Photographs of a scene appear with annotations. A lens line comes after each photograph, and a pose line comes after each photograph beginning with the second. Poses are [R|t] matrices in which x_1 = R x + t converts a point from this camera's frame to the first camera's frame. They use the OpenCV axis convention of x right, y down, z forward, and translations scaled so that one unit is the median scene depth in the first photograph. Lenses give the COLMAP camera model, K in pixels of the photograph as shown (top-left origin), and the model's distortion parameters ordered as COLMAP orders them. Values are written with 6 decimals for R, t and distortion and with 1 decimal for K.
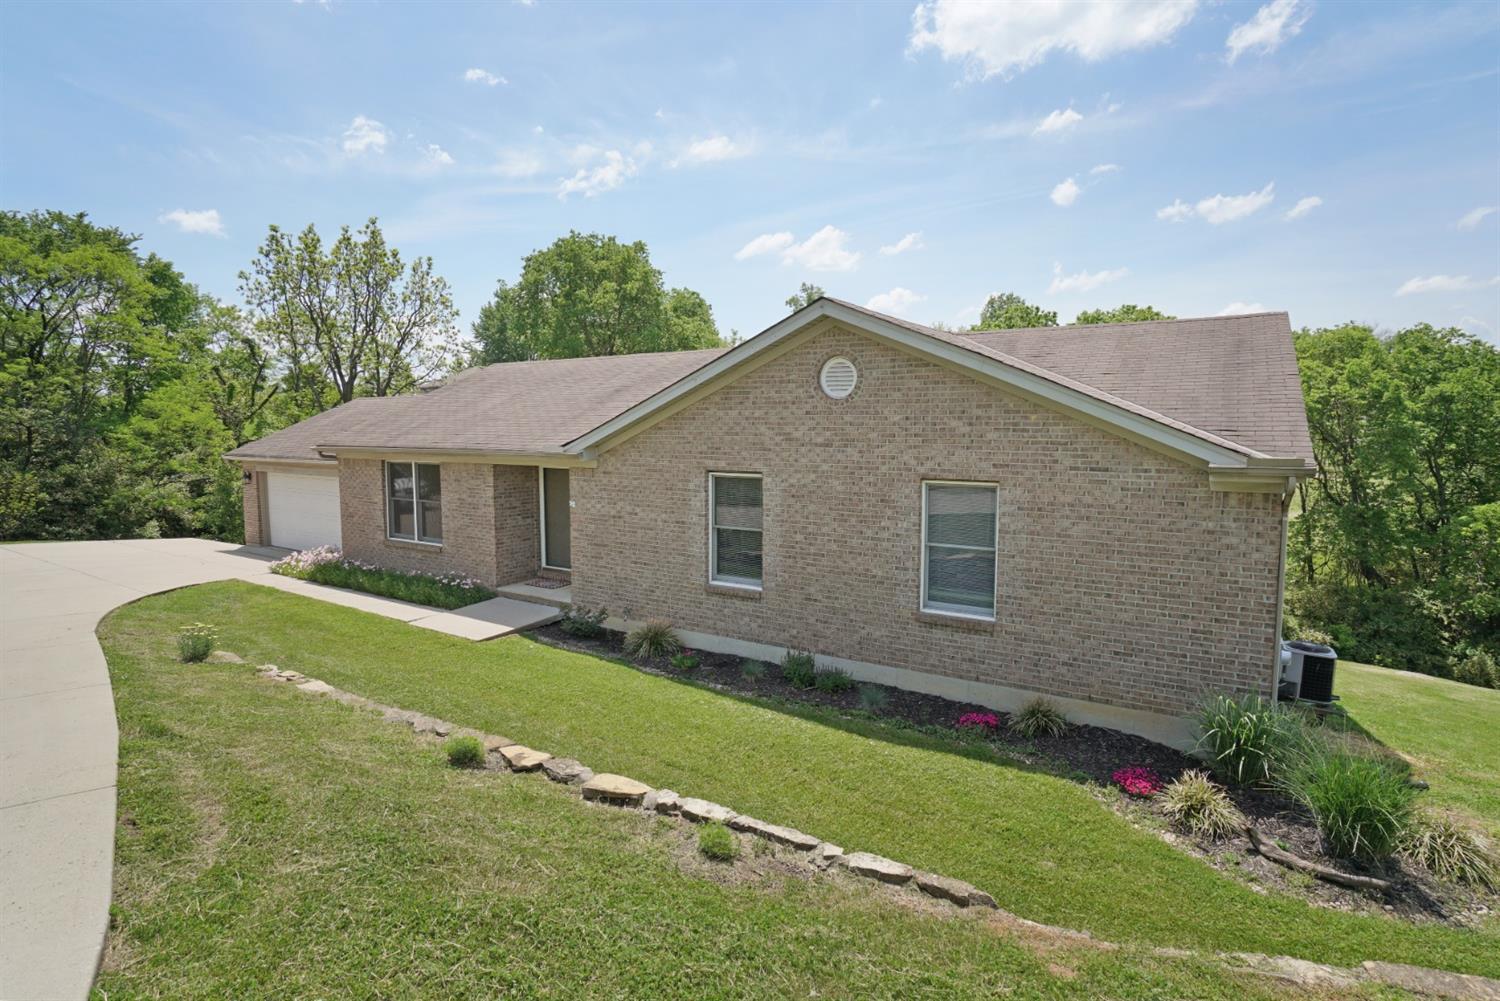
lens RADIAL K [[812.1, 0, 746.1], [0, 812.1, 496.9], [0, 0, 1]] dist [0.003341, 0.000953]
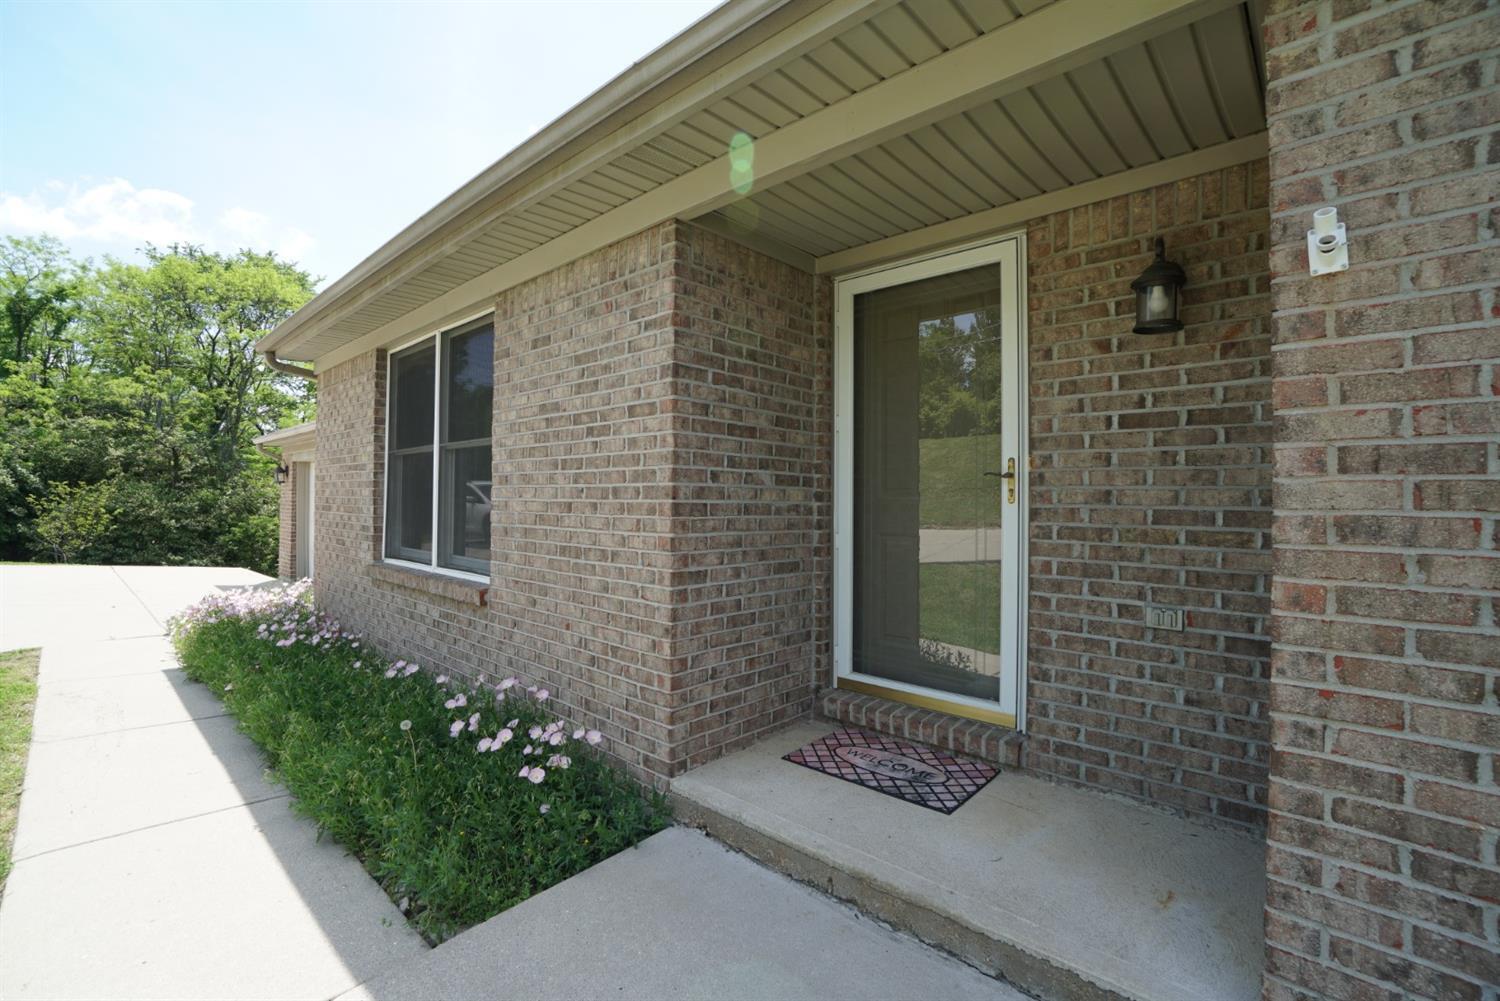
lens RADIAL K [[684.1, 0, 750.6], [0, 684.1, 501.1], [0, 0, 1]] dist [0.001321, 0.001731]
pose [[0.988204, 0.015405, -0.152366, -0.248251], [-0.028493, 0.996051, -0.084092, 0.050028], [0.150469, 0.087441, 0.984740, 0.783747]]
